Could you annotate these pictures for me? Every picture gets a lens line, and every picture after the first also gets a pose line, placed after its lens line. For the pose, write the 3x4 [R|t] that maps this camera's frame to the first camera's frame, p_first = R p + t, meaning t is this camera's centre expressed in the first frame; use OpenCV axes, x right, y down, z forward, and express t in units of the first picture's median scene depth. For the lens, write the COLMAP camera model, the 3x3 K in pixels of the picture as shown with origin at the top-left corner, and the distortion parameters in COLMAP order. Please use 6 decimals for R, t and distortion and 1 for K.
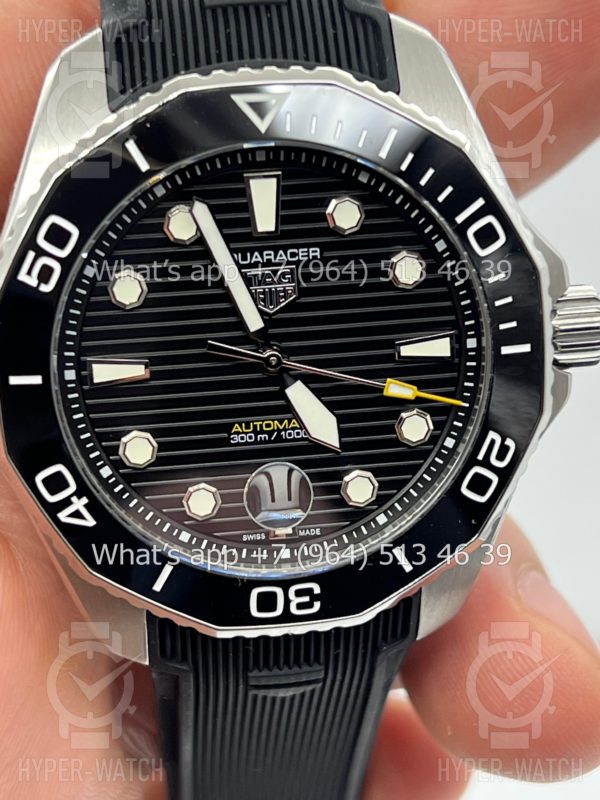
lens RADIAL K [[1855.1, 0, 297.2], [0, 1855.1, 399.8], [0, 0, 1]] dist [0.184900, 0.000000]
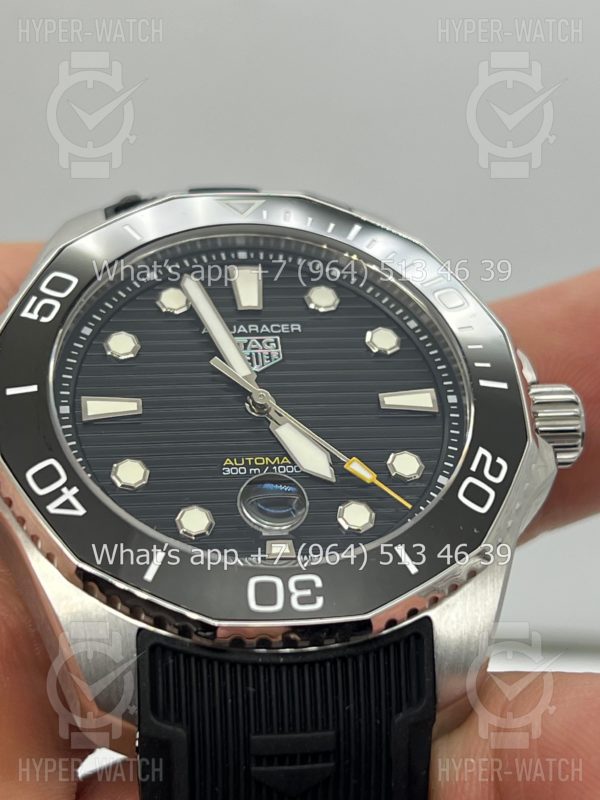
lens RADIAL K [[1855.1, 0, 296.9], [0, 1855.1, 397.7], [0, 0, 1]] dist [0.184900, 0.000000]
pose [[0.998354, -0.049738, 0.028555, -0.022645], [0.054882, 0.683942, -0.727469, 0.728452], [0.016653, 0.727839, 0.685546, 0.289170]]
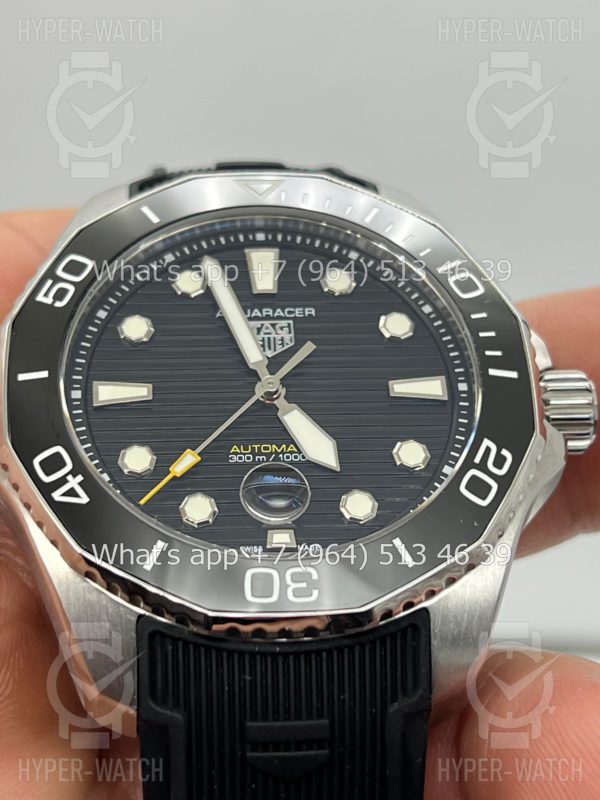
lens RADIAL K [[1855.1, 0, 296.4], [0, 1855.1, 400.0], [0, 0, 1]] dist [0.184900, 0.000000]
pose [[0.998512, -0.035113, -0.041722, 0.044632], [-0.003195, 0.726125, -0.687555, 0.699519], [0.054438, 0.686665, 0.724933, 0.247762]]
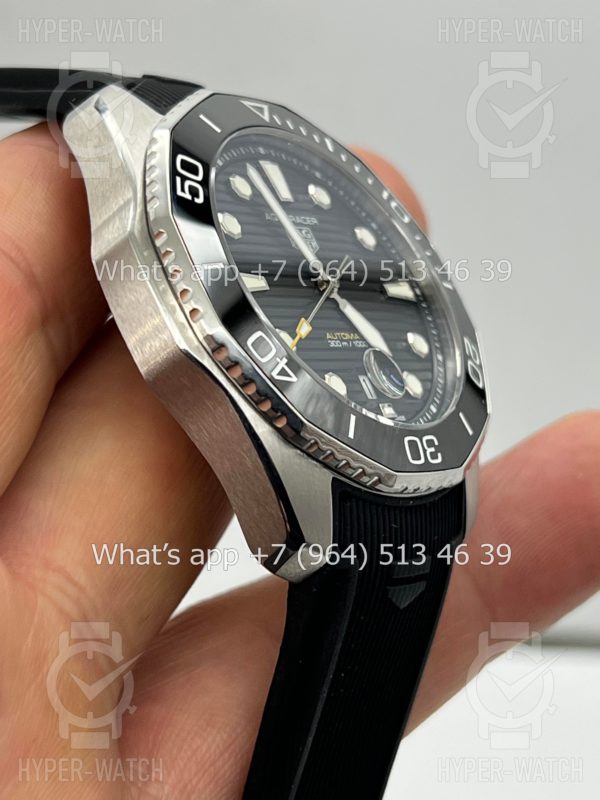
lens RADIAL K [[1855.1, 0, 299.3], [0, 1855.1, 398.7], [0, 0, 1]] dist [0.184900, 0.000000]
pose [[0.704101, -0.027874, 0.709552, -0.901034], [0.475174, 0.761036, -0.441627, 0.569326], [-0.527685, 0.648111, 0.549091, 0.379541]]
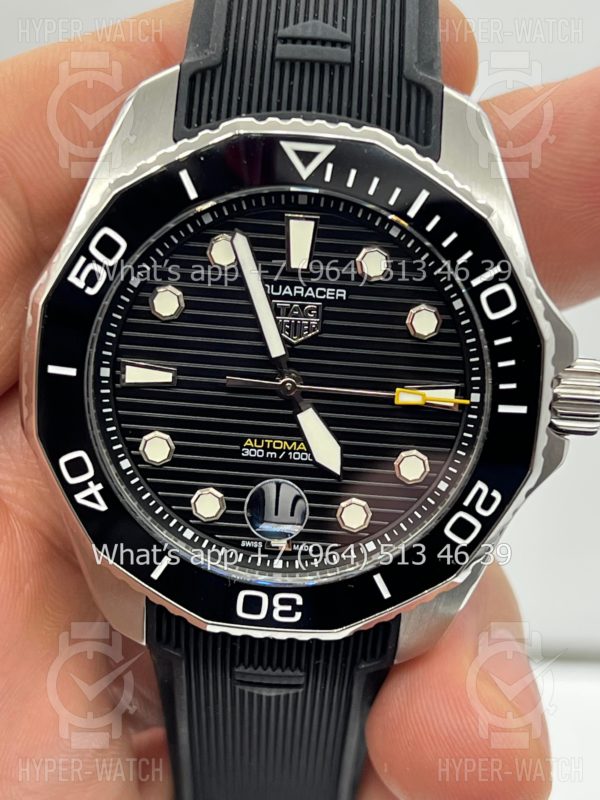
lens RADIAL K [[1855.1, 0, 305.7], [0, 1855.1, 399.5], [0, 0, 1]] dist [0.184900, 0.000000]
pose [[0.983238, 0.148270, -0.106112, 0.113033], [-0.149355, 0.988781, -0.002309, -0.012389], [0.104579, 0.018119, 0.994351, -0.082252]]
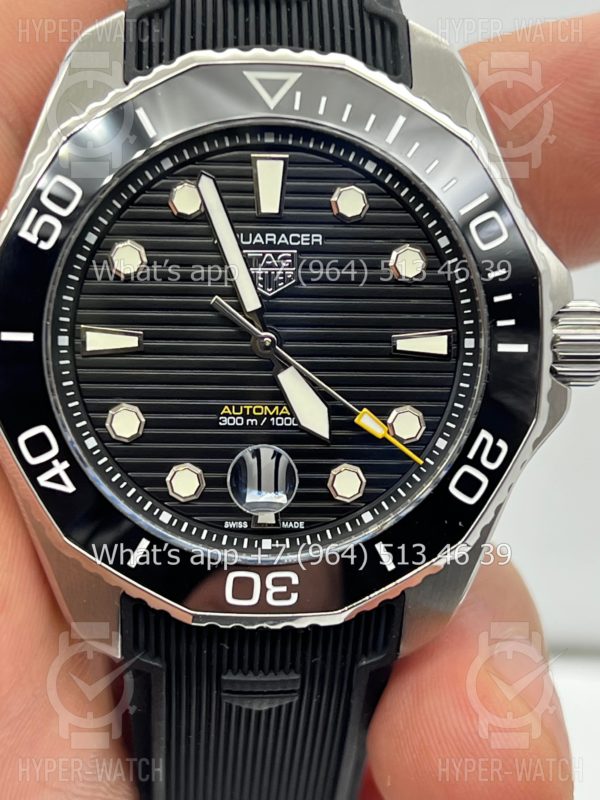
lens RADIAL K [[1855.1, 0, 293.5], [0, 1855.1, 405.9], [0, 0, 1]] dist [0.184900, 0.000000]
pose [[0.996420, 0.068109, -0.050088, 0.052972], [-0.074749, 0.986519, -0.145575, 0.155537], [0.039498, 0.148798, 0.988079, 0.022554]]
